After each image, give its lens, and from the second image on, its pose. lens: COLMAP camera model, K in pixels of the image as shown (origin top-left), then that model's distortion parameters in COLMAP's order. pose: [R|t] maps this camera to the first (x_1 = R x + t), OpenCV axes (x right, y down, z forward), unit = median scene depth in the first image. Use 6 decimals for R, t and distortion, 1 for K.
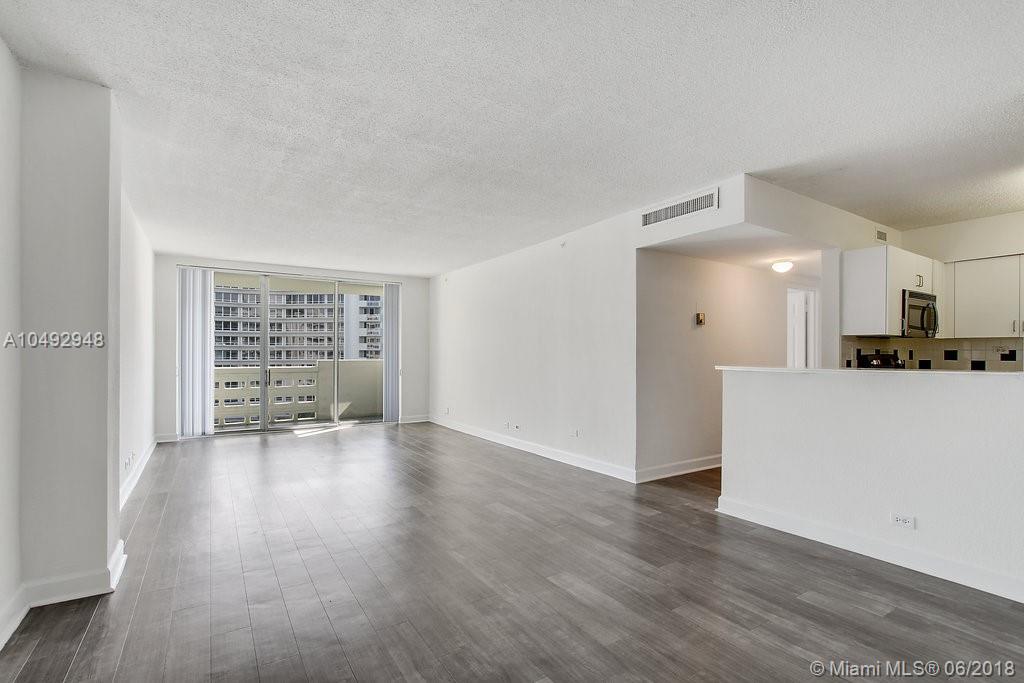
lens RADIAL K [[466.1, 0, 510.6], [0, 466.1, 351.2], [0, 0, 1]] dist [-0.009190, -0.000135]
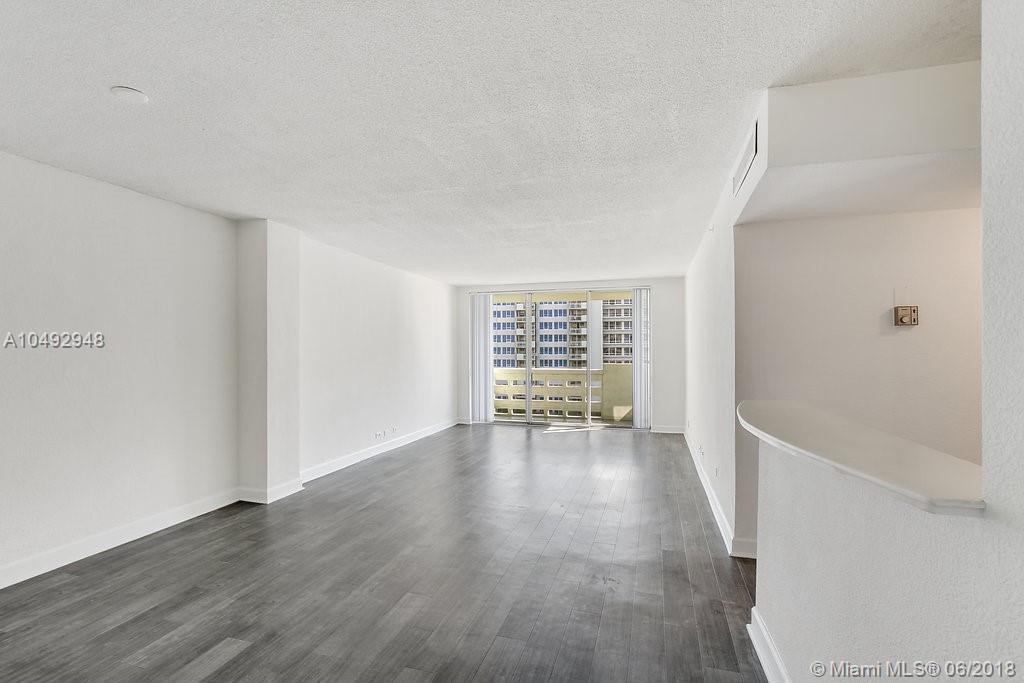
lens RADIAL K [[472.4, 0, 506.8], [0, 472.4, 345.2], [0, 0, 1]] dist [-0.001239, -0.000035]
pose [[0.658650, -0.010504, -0.752376, 0.386657], [0.005783, 0.999944, -0.008898, -0.021829], [0.752428, 0.001509, 0.658673, 0.175468]]
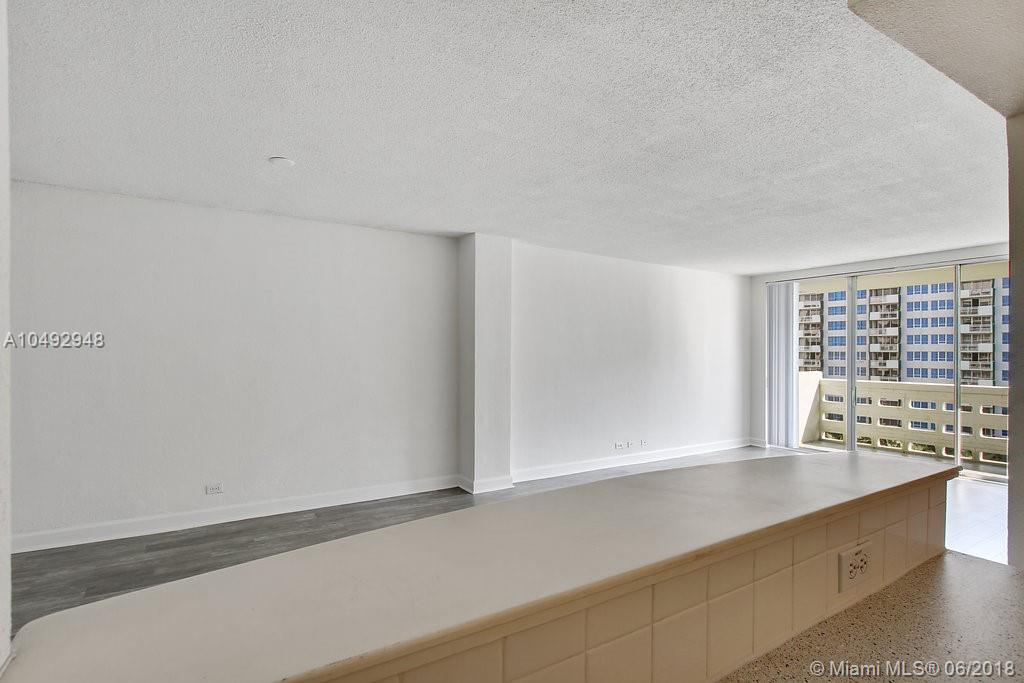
lens RADIAL K [[504.5, 0, 516.1], [0, 504.5, 350.5], [0, 0, 1]] dist [-0.004112, -0.001038]
pose [[0.018099, -0.005777, -0.999820, 0.437816], [-0.002048, 0.999981, -0.005815, -0.022605], [0.999834, 0.002152, 0.018087, 0.399886]]
